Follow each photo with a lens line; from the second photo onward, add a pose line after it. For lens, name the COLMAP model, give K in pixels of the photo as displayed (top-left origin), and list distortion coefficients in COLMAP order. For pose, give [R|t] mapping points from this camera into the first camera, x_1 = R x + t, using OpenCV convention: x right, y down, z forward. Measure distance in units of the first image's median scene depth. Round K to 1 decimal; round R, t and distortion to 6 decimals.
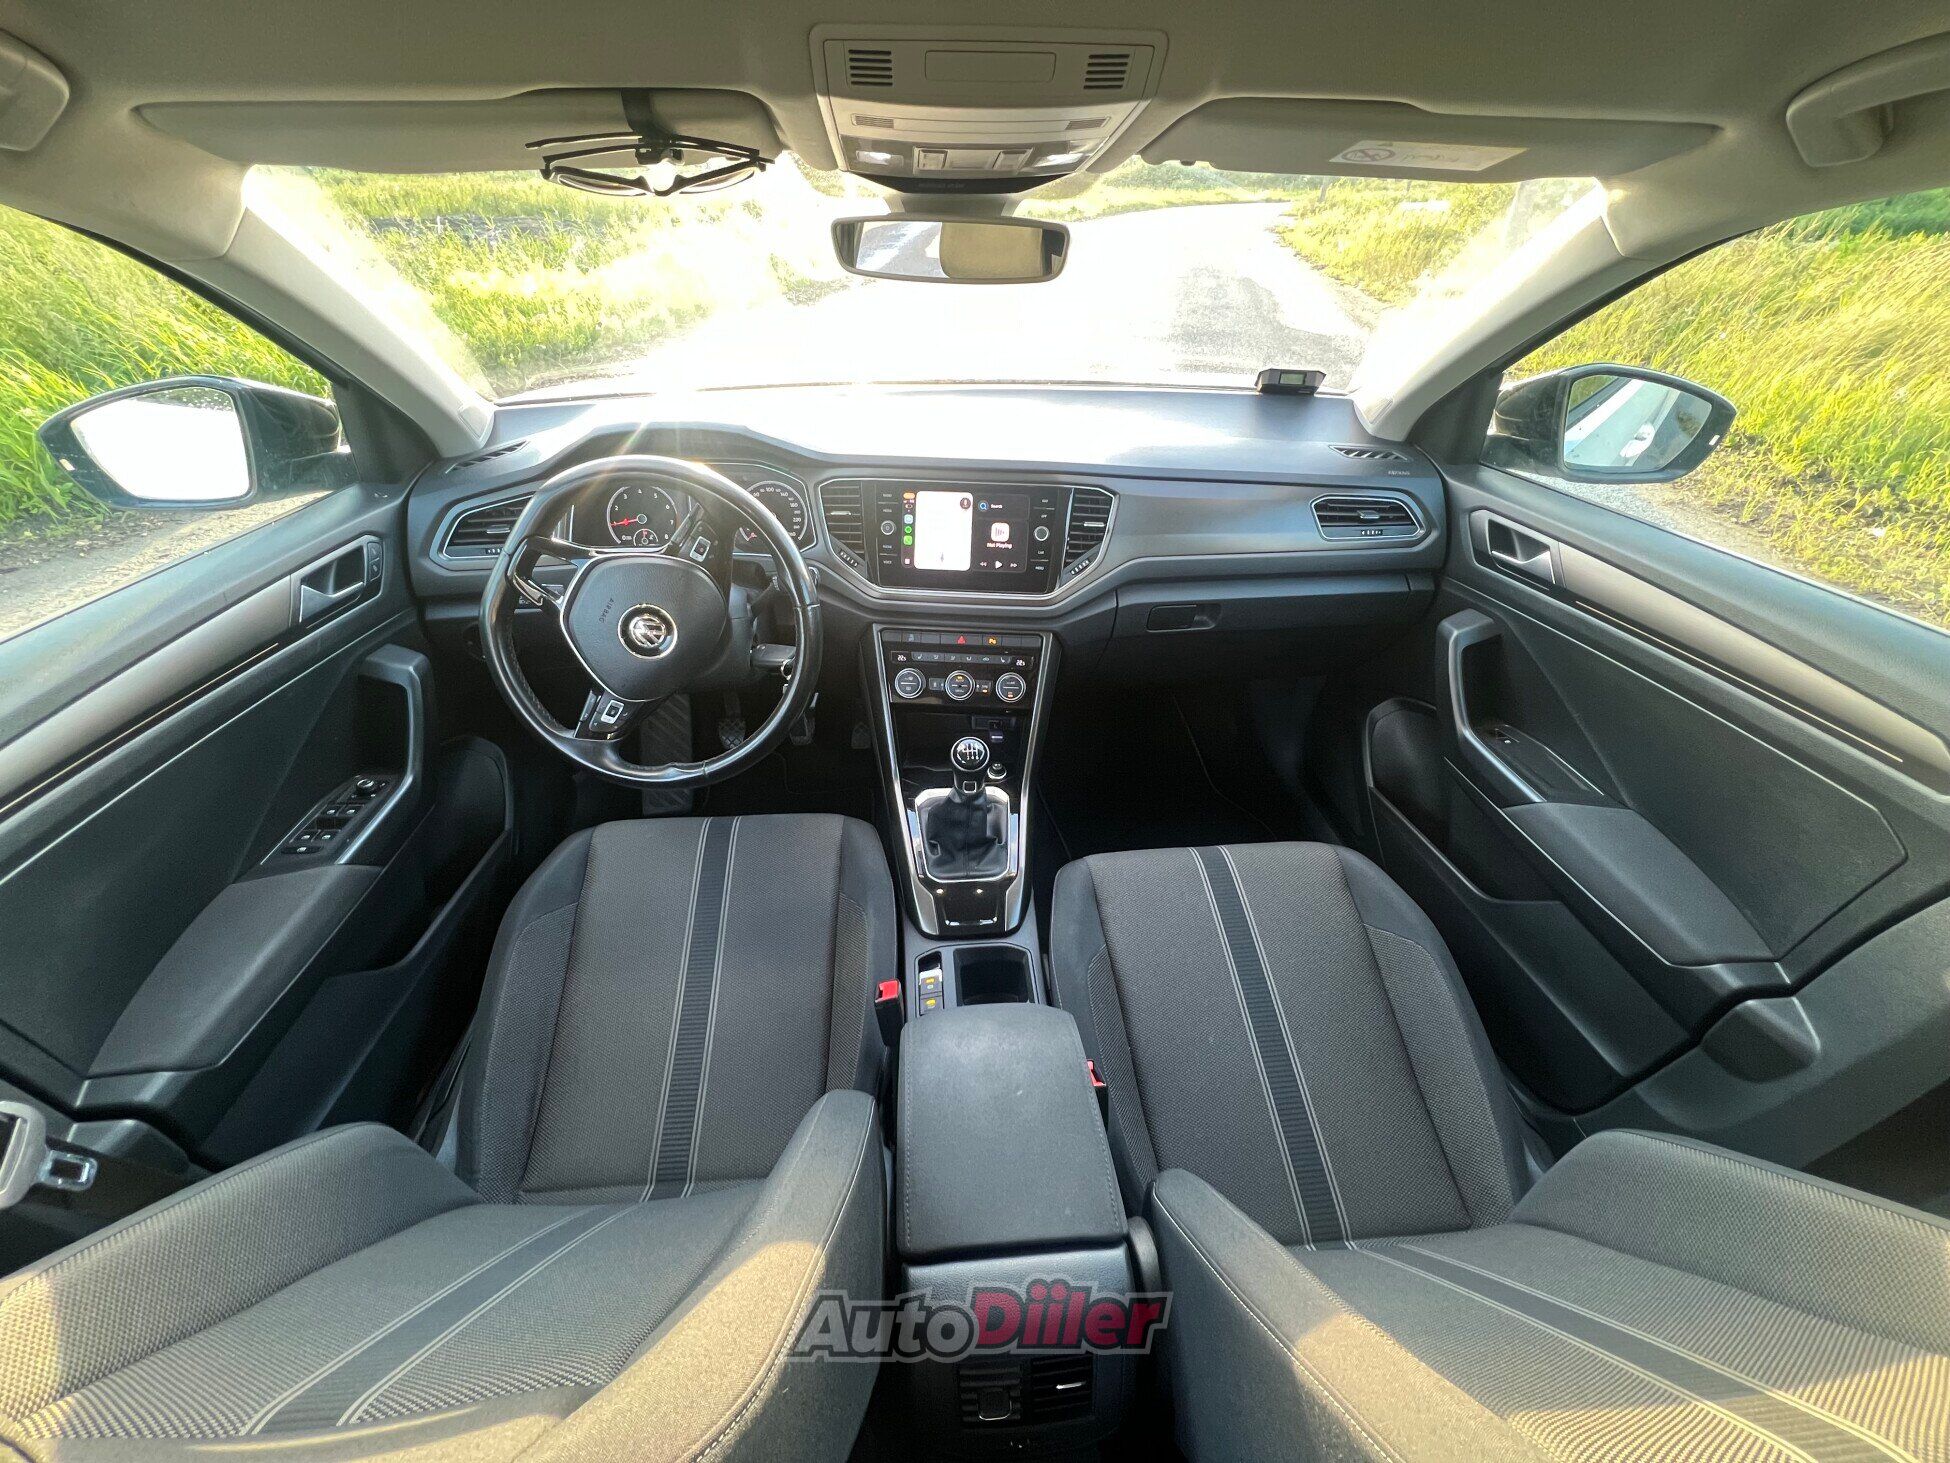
lens RADIAL K [[789.8, 0, 974.8], [0, 789.8, 731.4], [0, 0, 1]] dist [-0.000030, -0.000070]
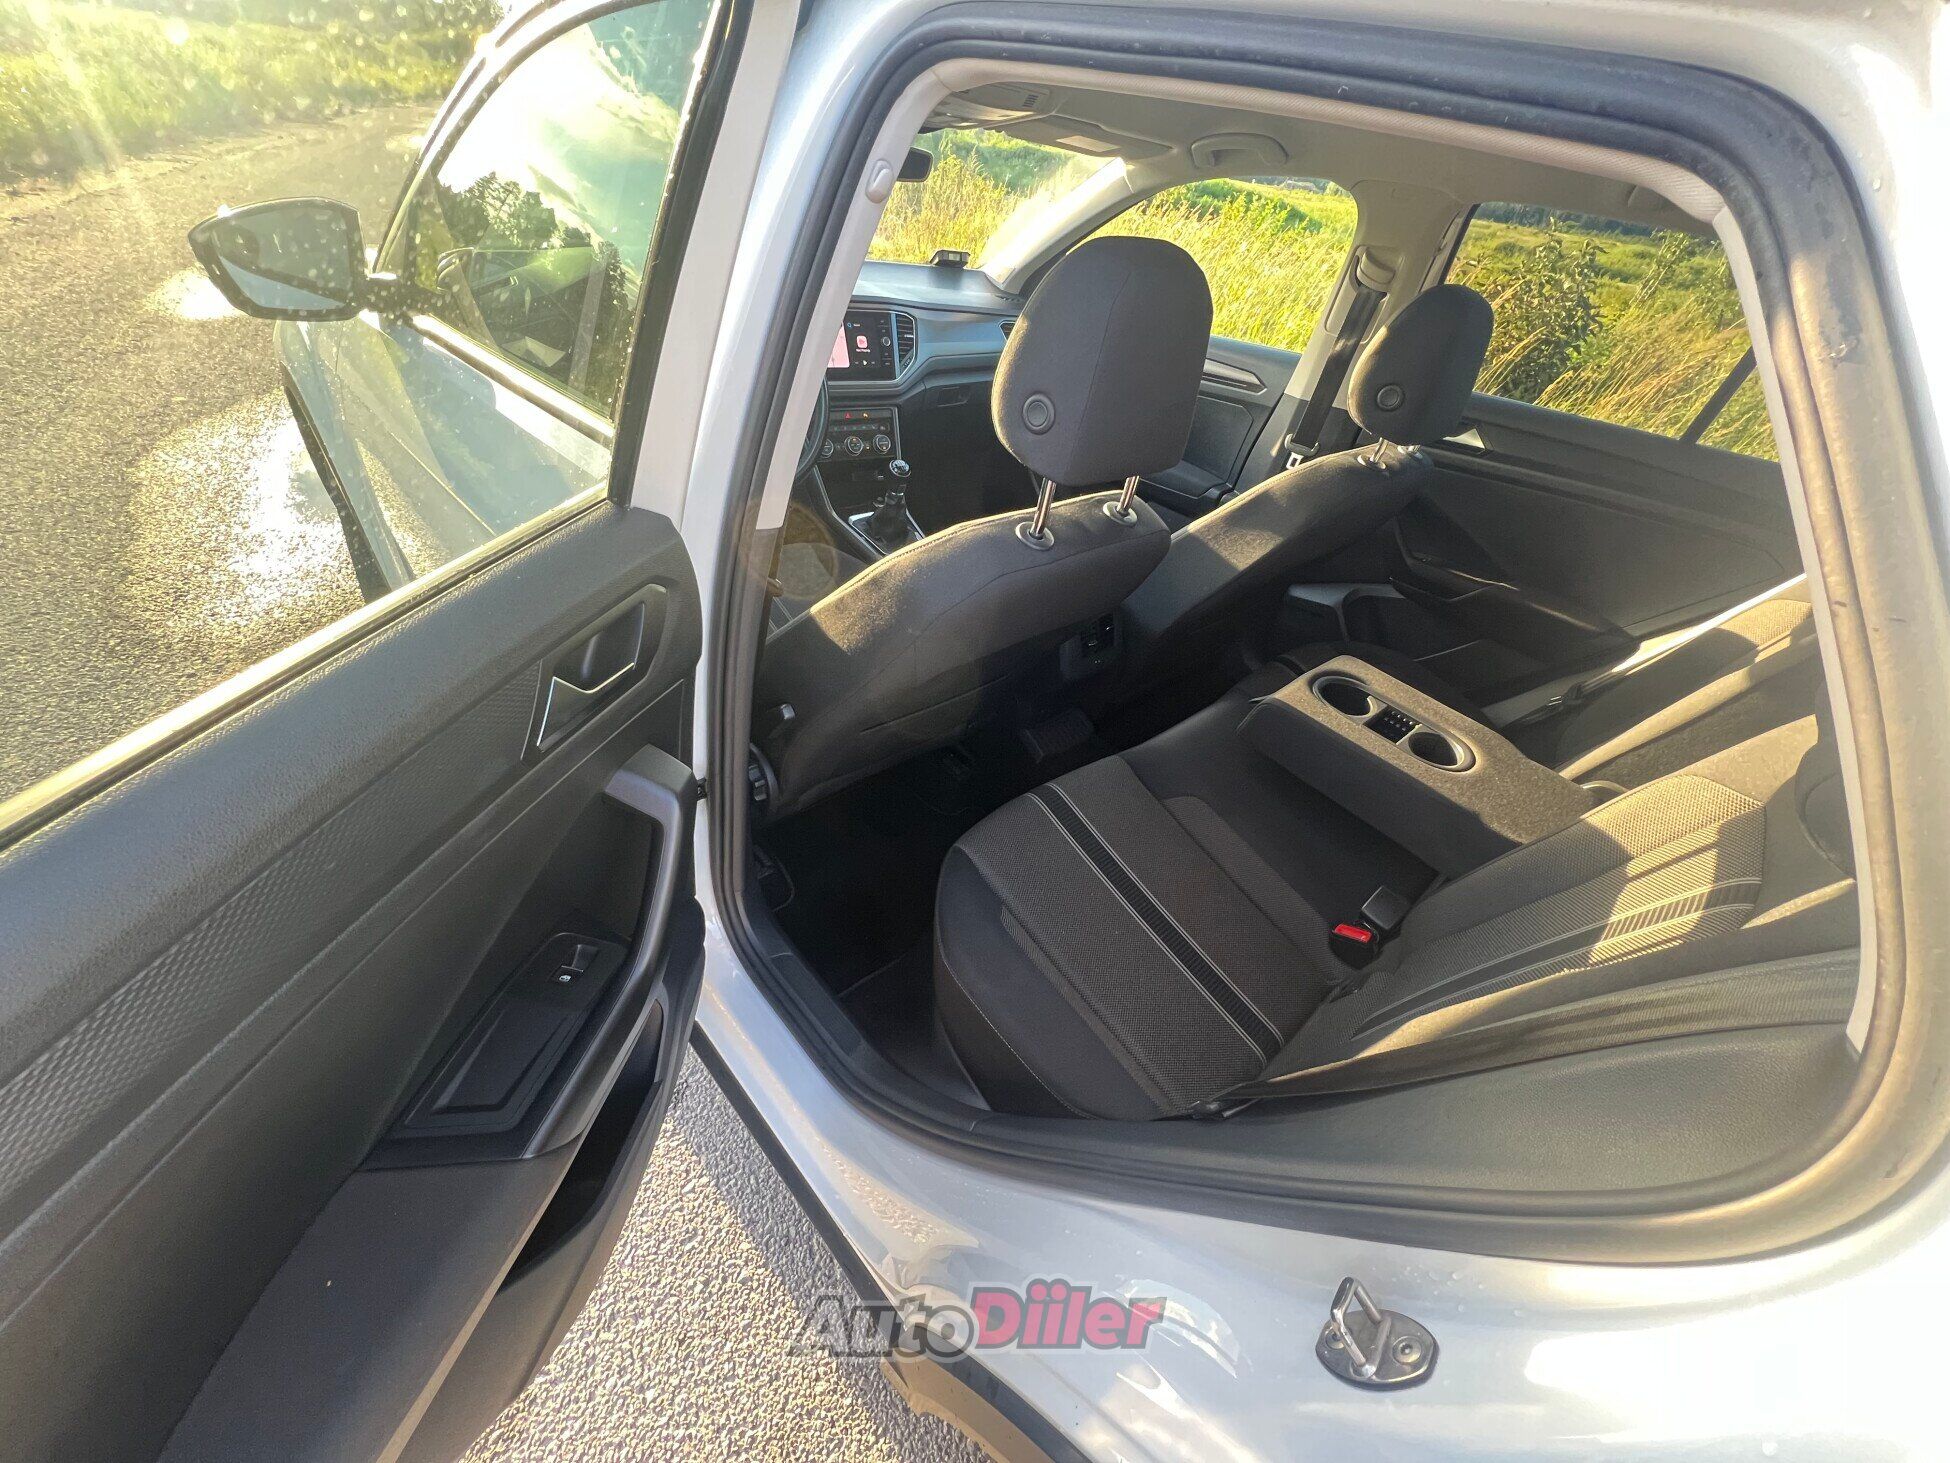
lens RADIAL K [[789.8, 0, 968.8], [0, 789.8, 731.2], [0, 0, 1]] dist [-0.000030, -0.000070]
pose [[0.784290, -0.287808, 0.549596, -0.911341], [0.250208, 0.957379, 0.144299, 0.334671], [-0.567702, 0.024341, 0.822874, -0.447640]]
